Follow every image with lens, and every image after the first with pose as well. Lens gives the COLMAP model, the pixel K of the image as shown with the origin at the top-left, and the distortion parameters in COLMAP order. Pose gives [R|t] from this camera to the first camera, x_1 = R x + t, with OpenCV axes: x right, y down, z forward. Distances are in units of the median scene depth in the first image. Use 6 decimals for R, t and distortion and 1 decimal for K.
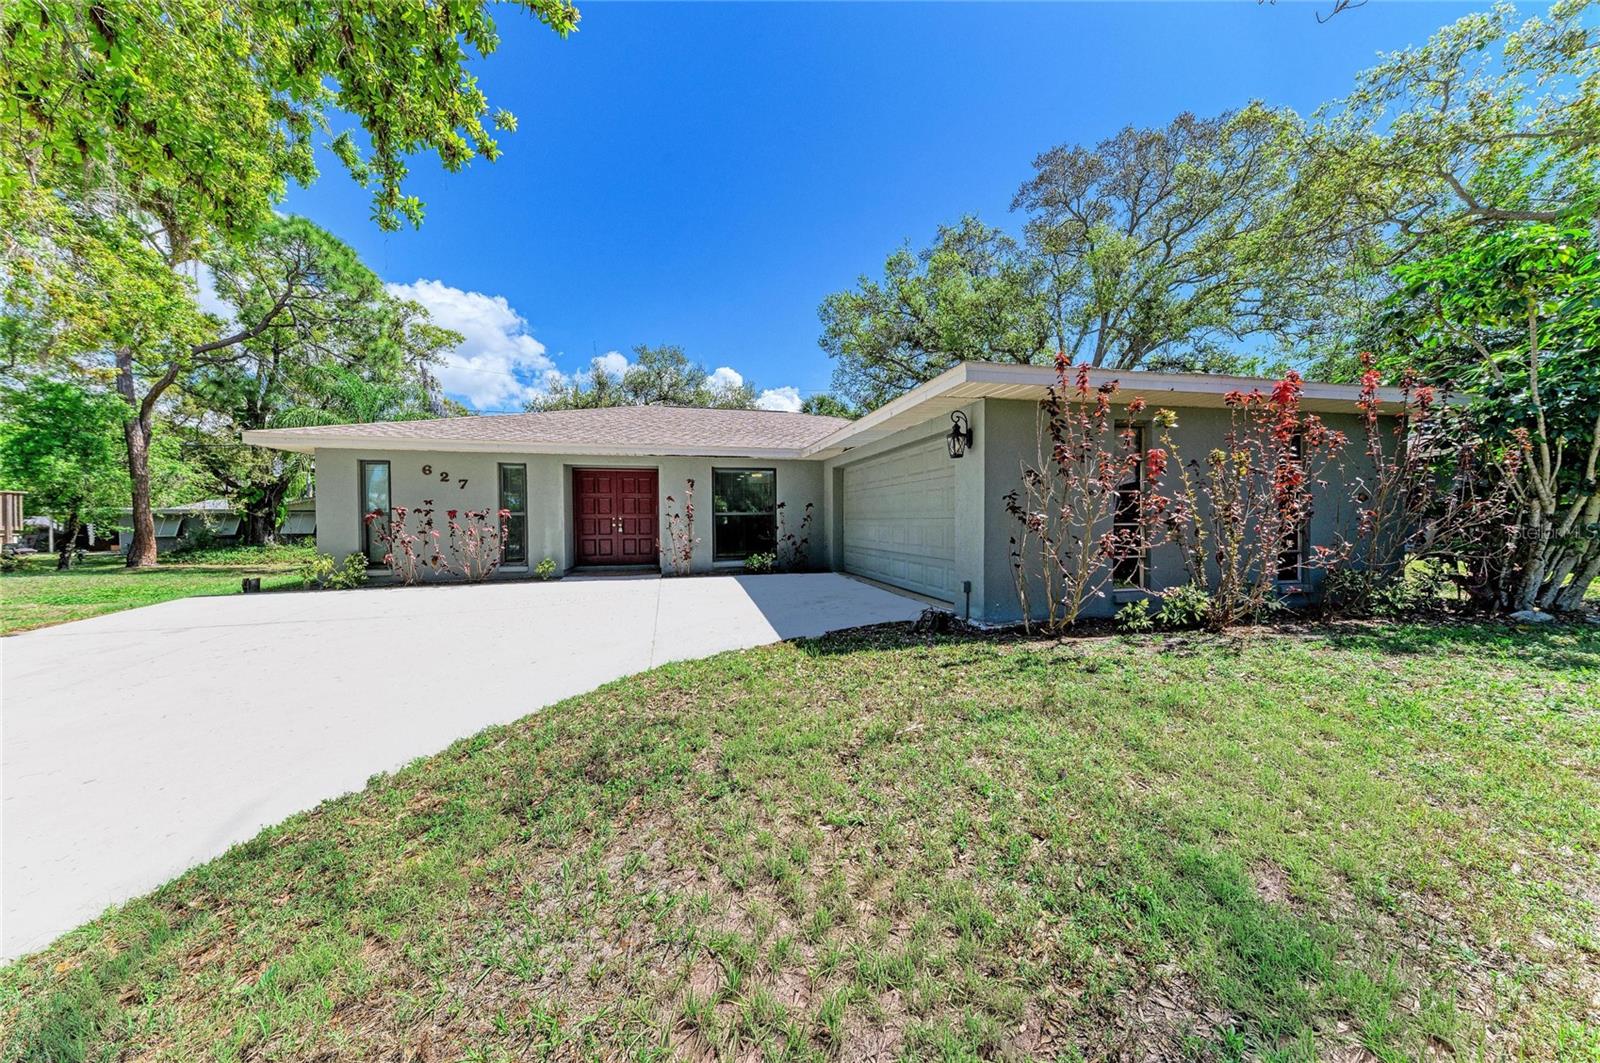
lens RADIAL K [[542.1, 0, 802.2], [0, 542.1, 529.8], [0, 0, 1]] dist [0.018874, -0.004053]
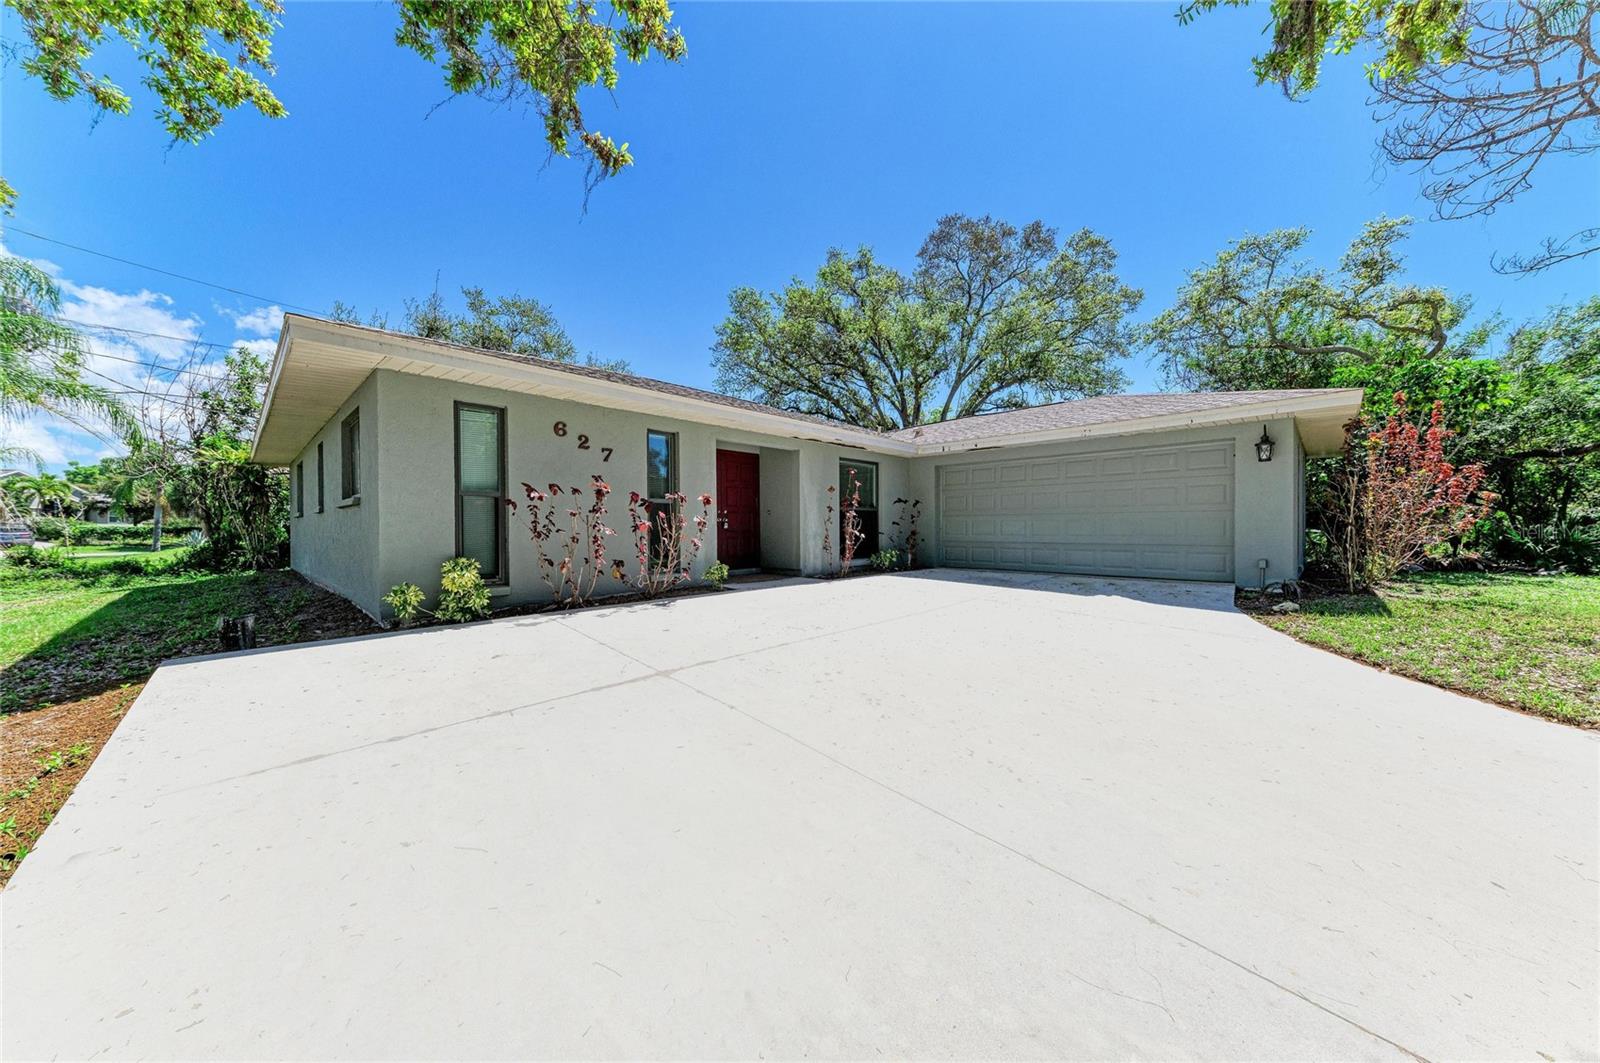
lens RADIAL K [[542.1, 0, 802.2], [0, 542.1, 529.8], [0, 0, 1]] dist [0.018874, -0.004053]
pose [[0.842178, 0.001419, 0.539198, -0.752443], [0.007966, 0.999855, -0.015073, 0.020938], [-0.539141, 0.016989, 0.842044, 0.289916]]
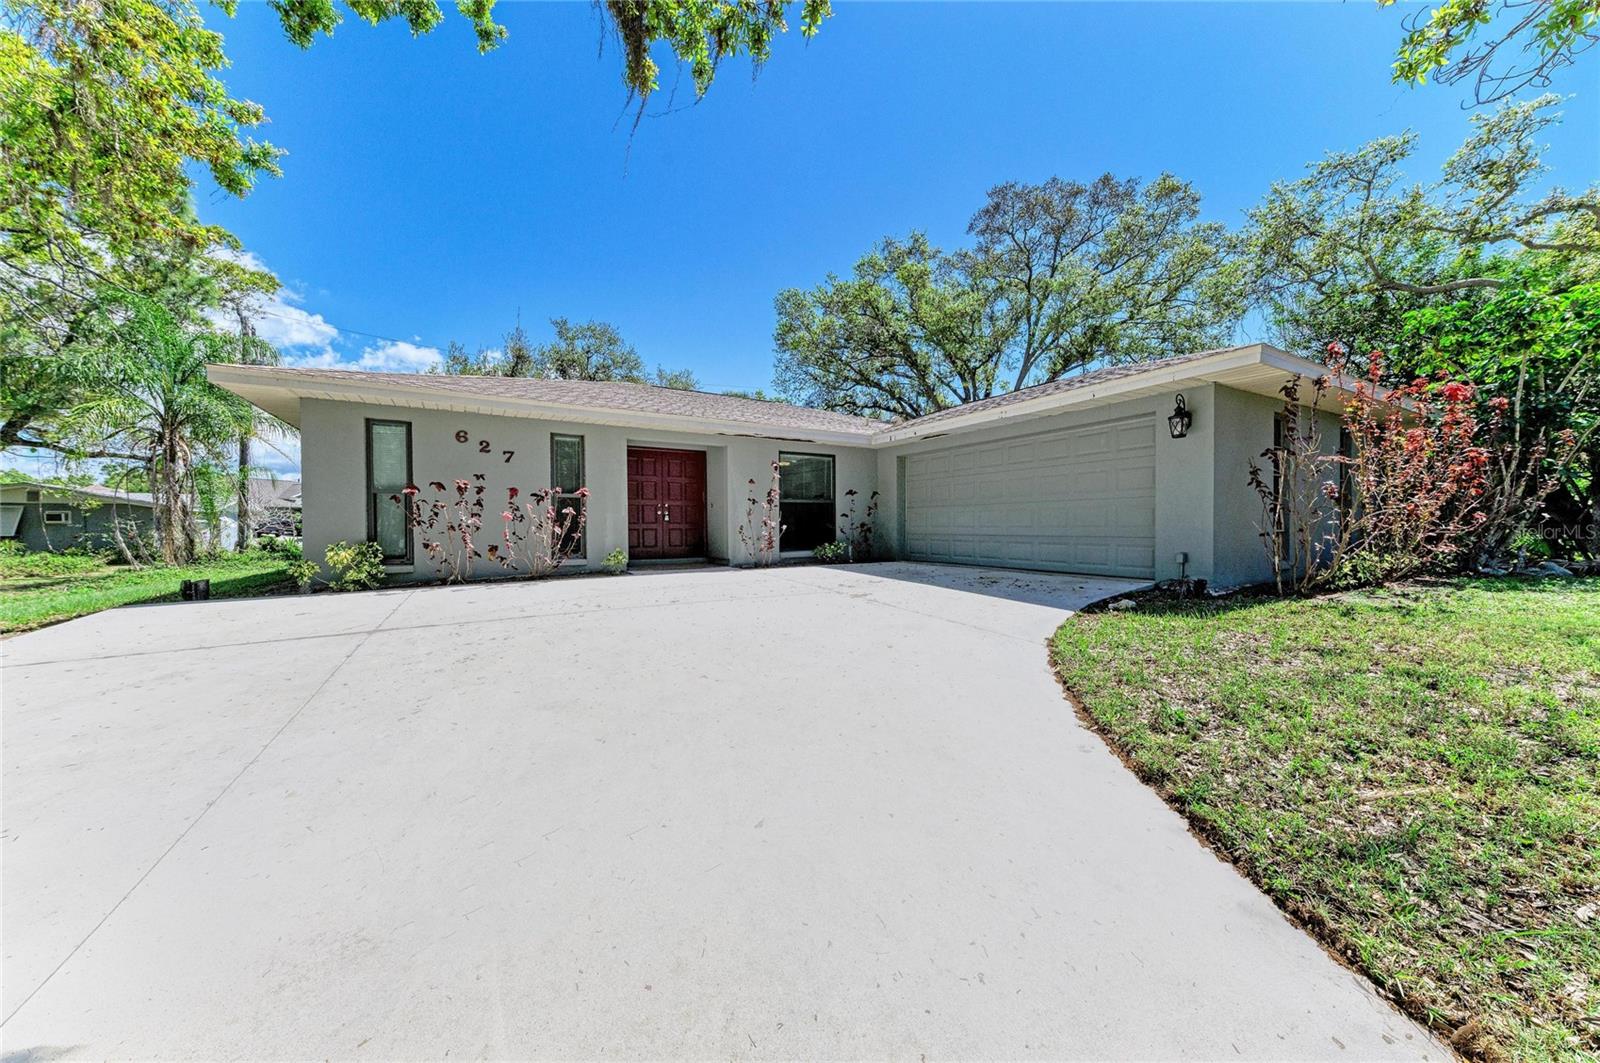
lens RADIAL K [[542.1, 0, 802.2], [0, 542.1, 529.8], [0, 0, 1]] dist [0.018874, -0.004053]
pose [[0.955300, -0.001187, 0.295636, -0.429607], [0.004718, 0.999926, -0.011231, 0.033241], [-0.295600, 0.012123, 0.955235, 0.106618]]
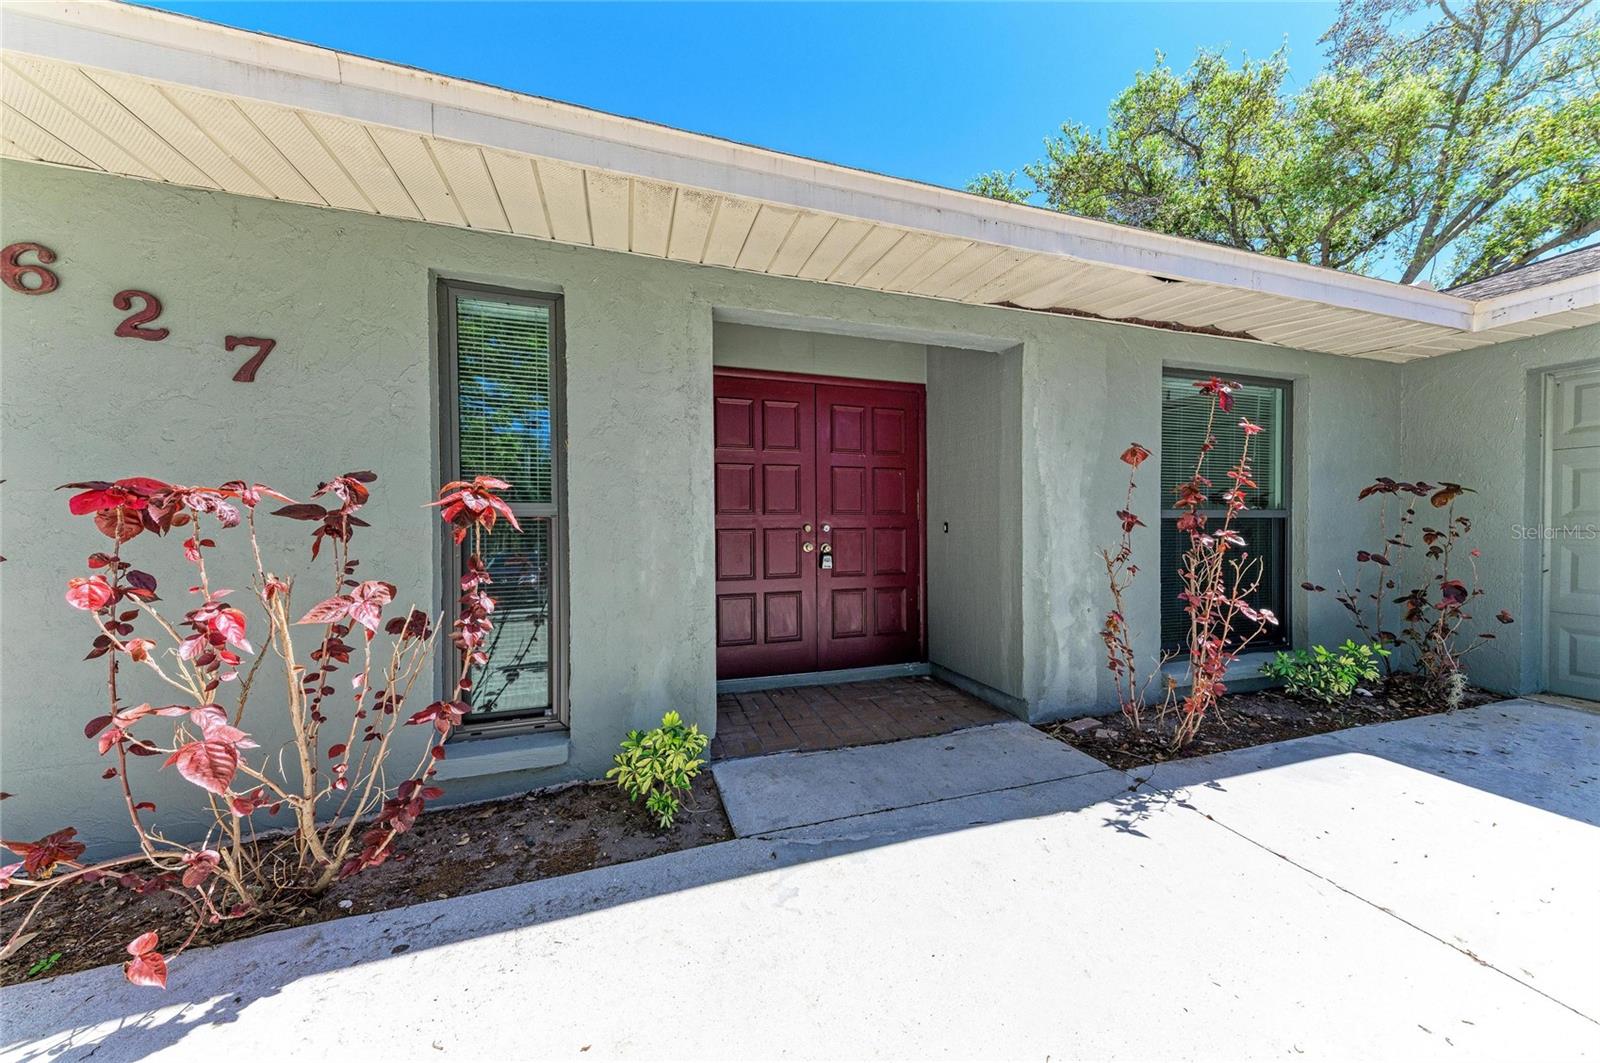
lens RADIAL K [[542.1, 0, 802.2], [0, 542.1, 529.8], [0, 0, 1]] dist [0.018874, -0.004053]
pose [[0.996930, 0.002415, 0.078263, -0.418799], [-0.001751, 0.999962, -0.008562, -0.018802], [-0.078281, 0.008399, 0.996896, 0.753956]]
